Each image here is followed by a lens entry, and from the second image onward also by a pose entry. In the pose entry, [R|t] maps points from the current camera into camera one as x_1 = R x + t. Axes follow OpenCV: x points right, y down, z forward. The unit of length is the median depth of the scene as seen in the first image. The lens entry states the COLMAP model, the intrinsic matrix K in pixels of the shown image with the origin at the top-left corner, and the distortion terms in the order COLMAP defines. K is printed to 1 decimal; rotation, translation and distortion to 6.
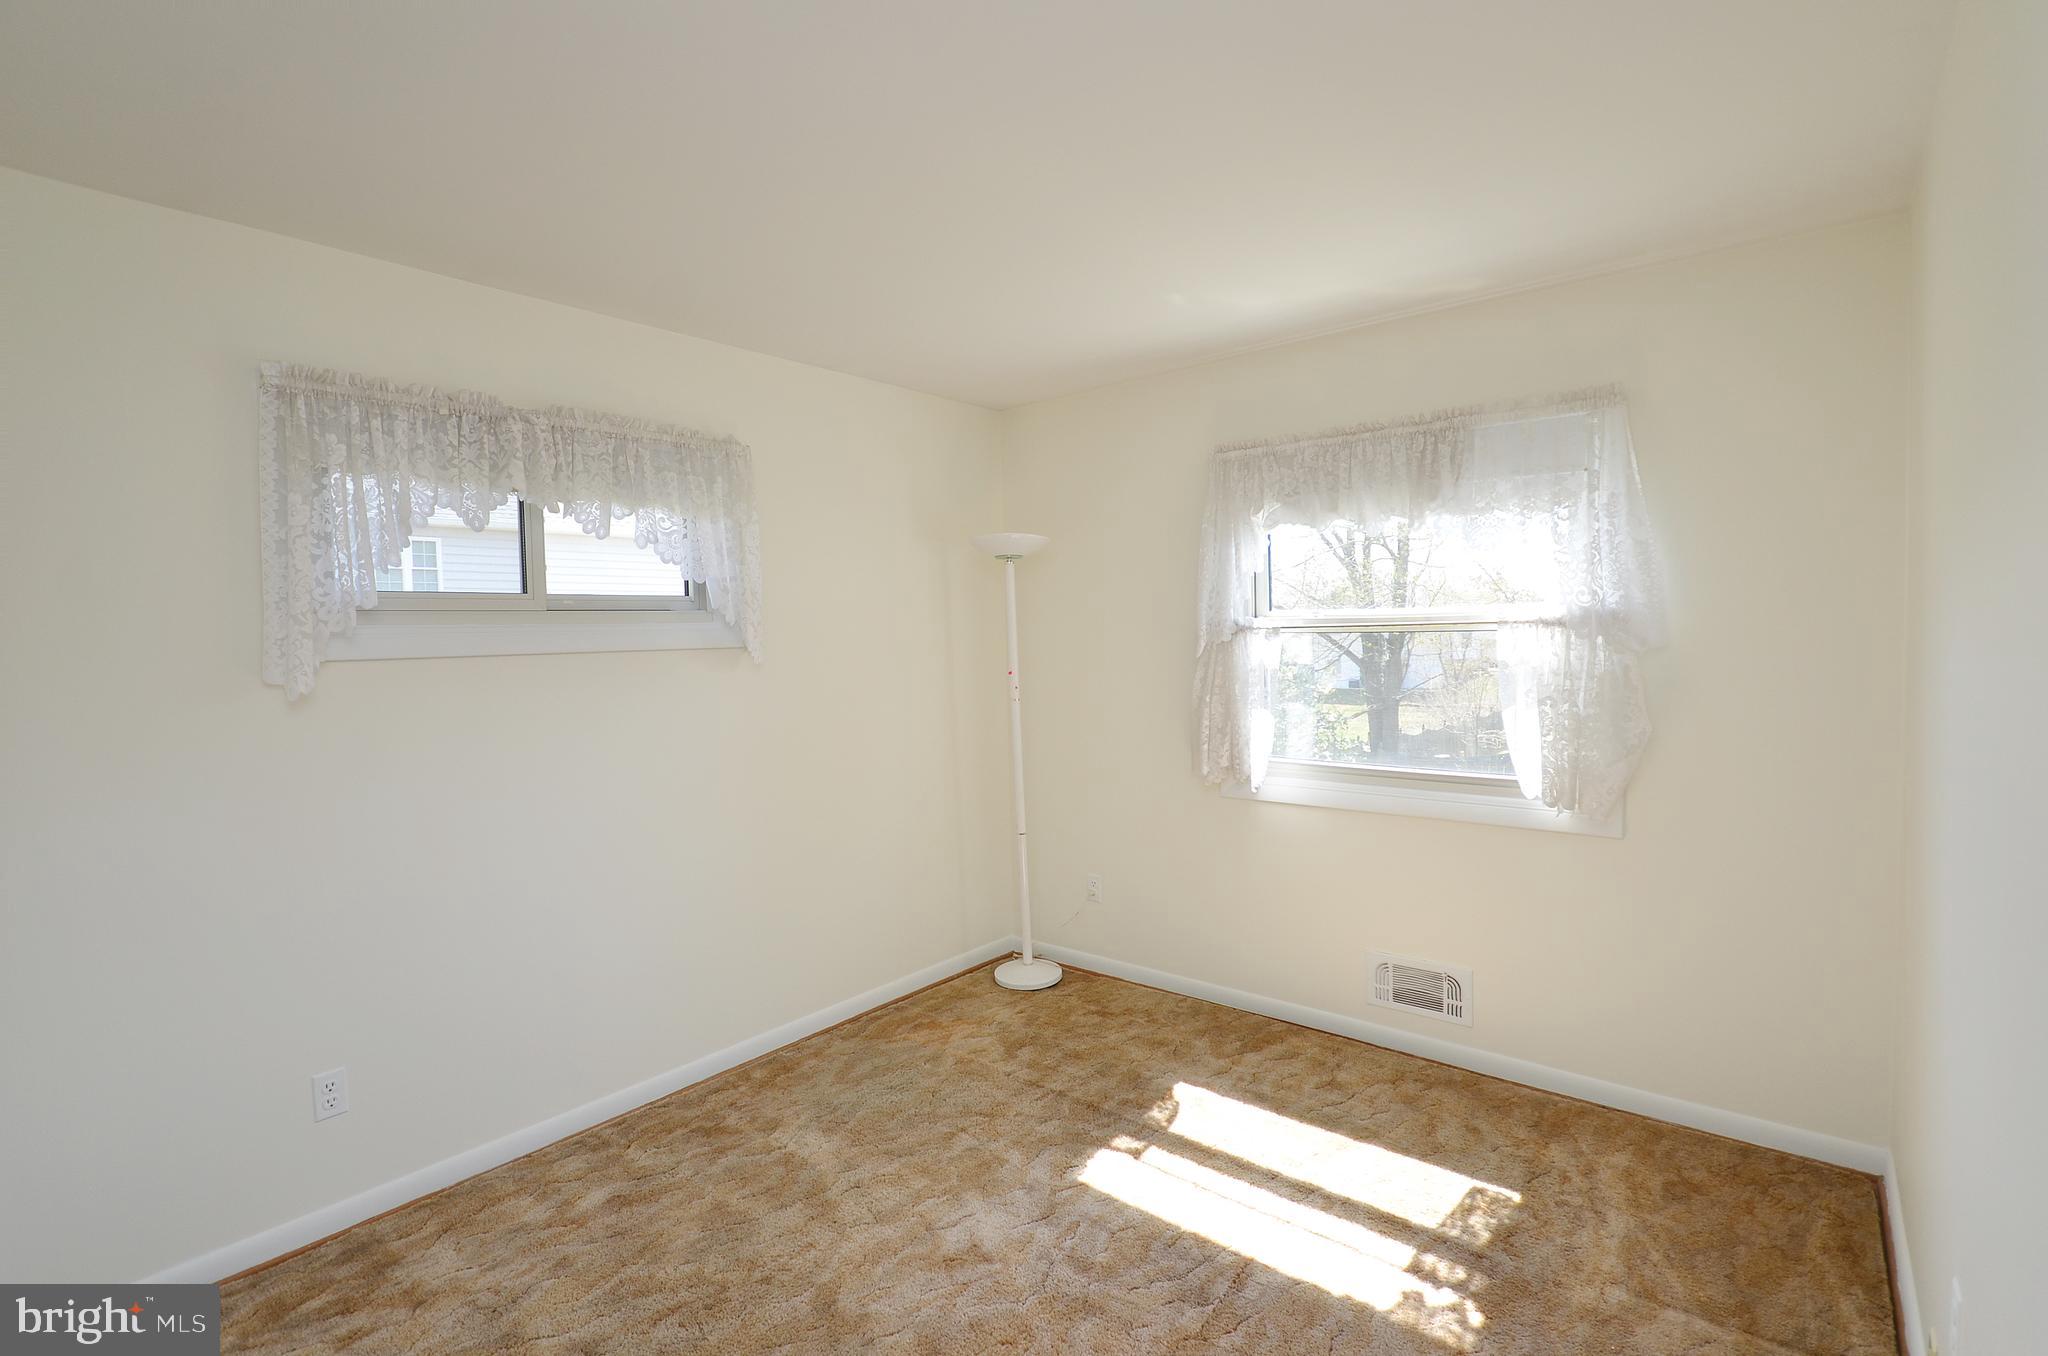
lens RADIAL K [[896.4, 0, 1037.2], [0, 896.4, 697.9], [0, 0, 1]] dist [0.026175, -0.020000]
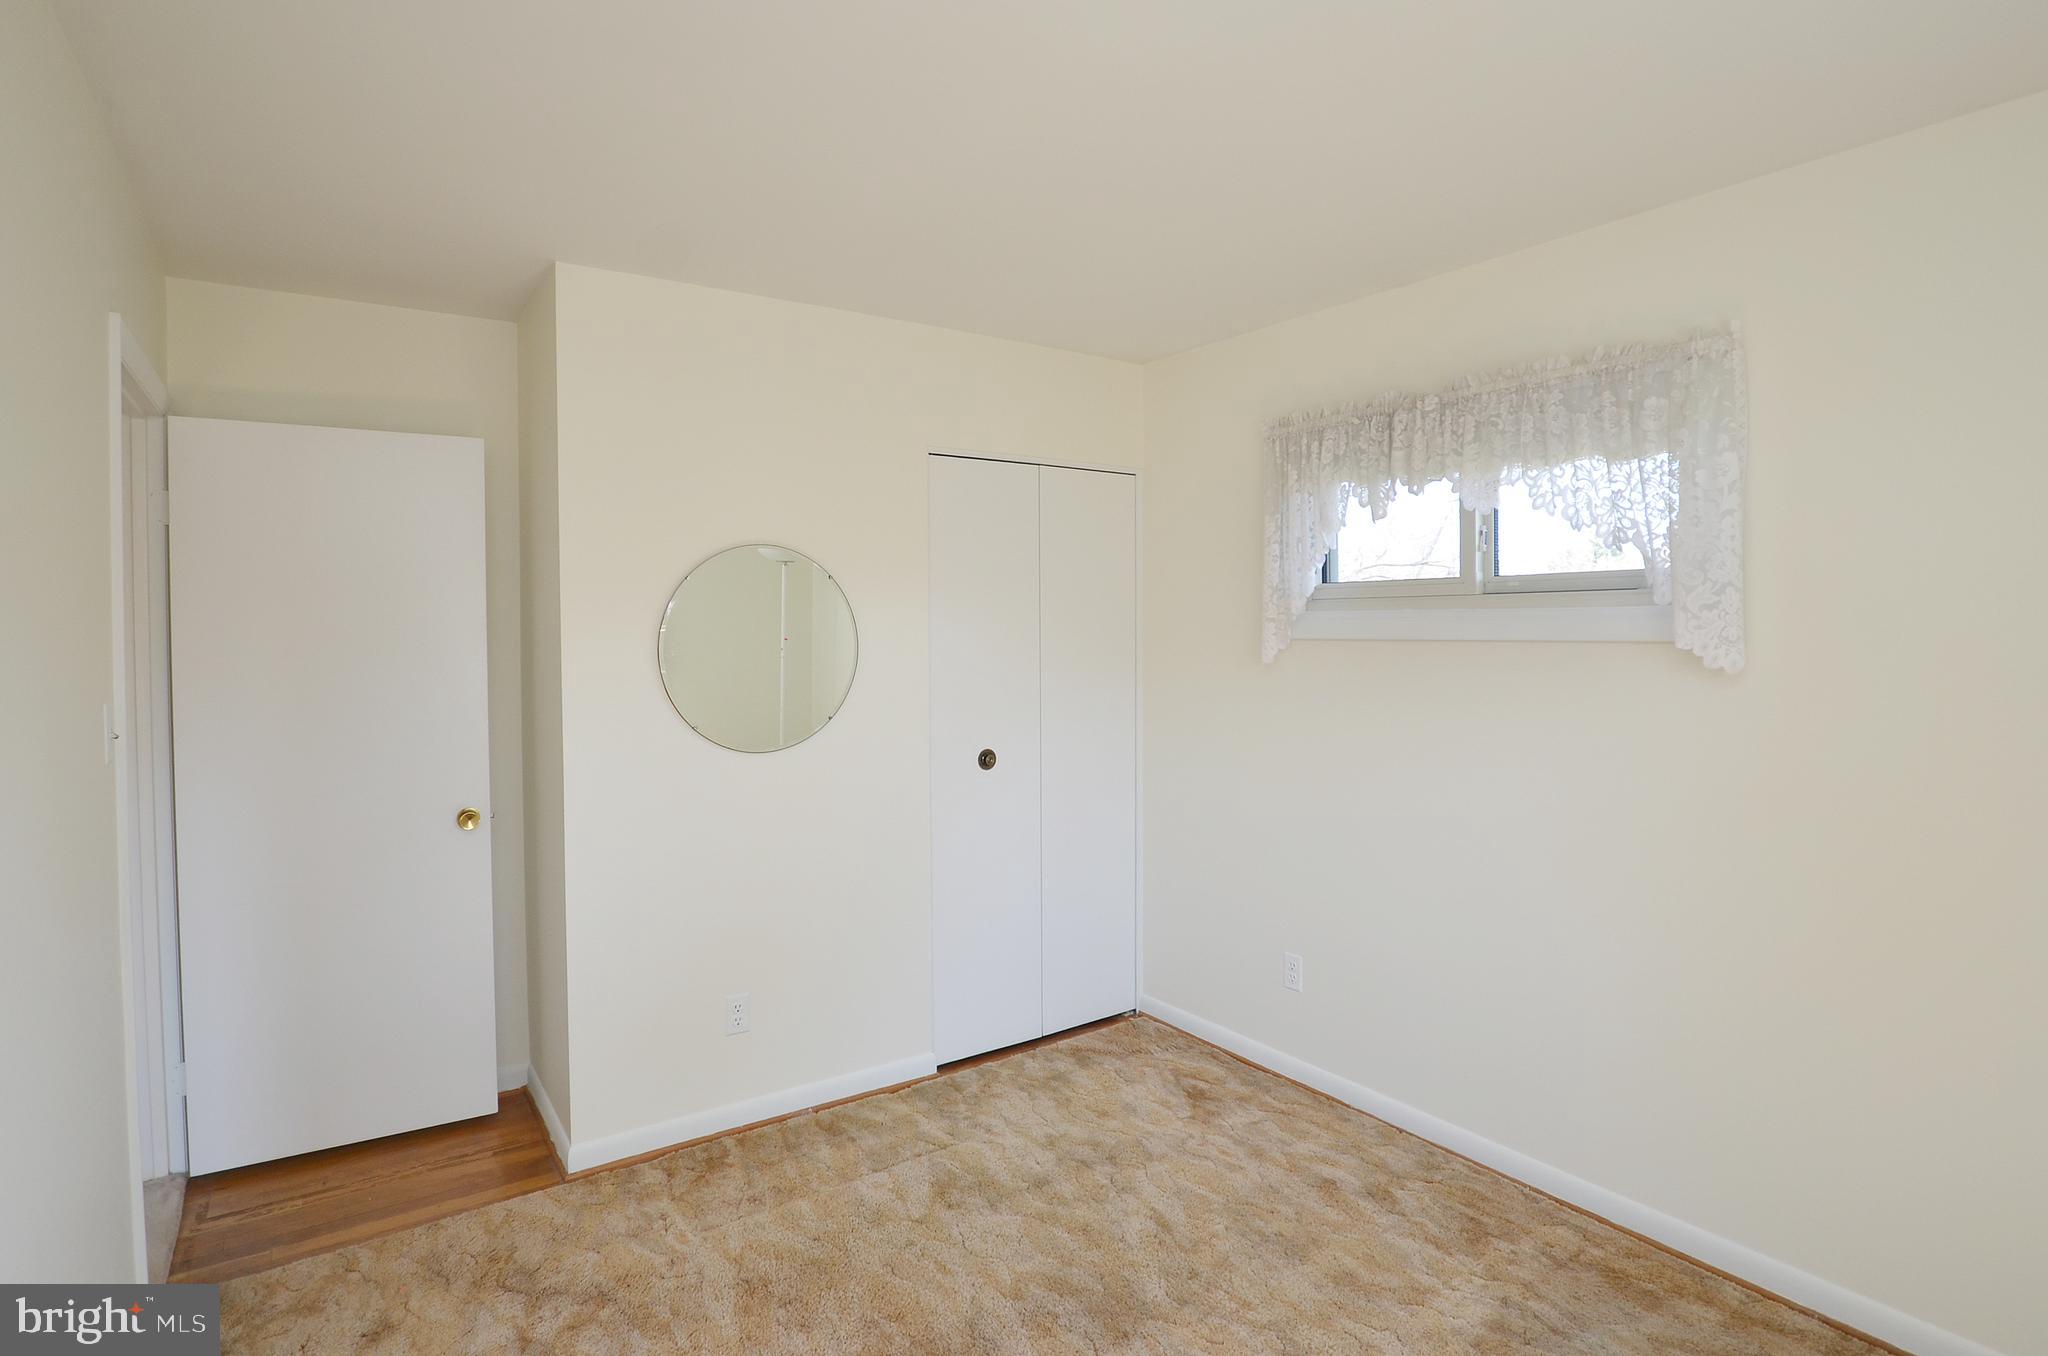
lens RADIAL K [[1089.0, 0, 1024.0], [0, 1089.0, 678.0], [0, 0, 1]] dist [0.036755, -0.025384]
pose [[-0.248973, 0.082711, -0.964972, 0.698978], [-0.051862, 0.993779, 0.098561, -0.101020], [0.967121, 0.074585, -0.243135, 0.855524]]
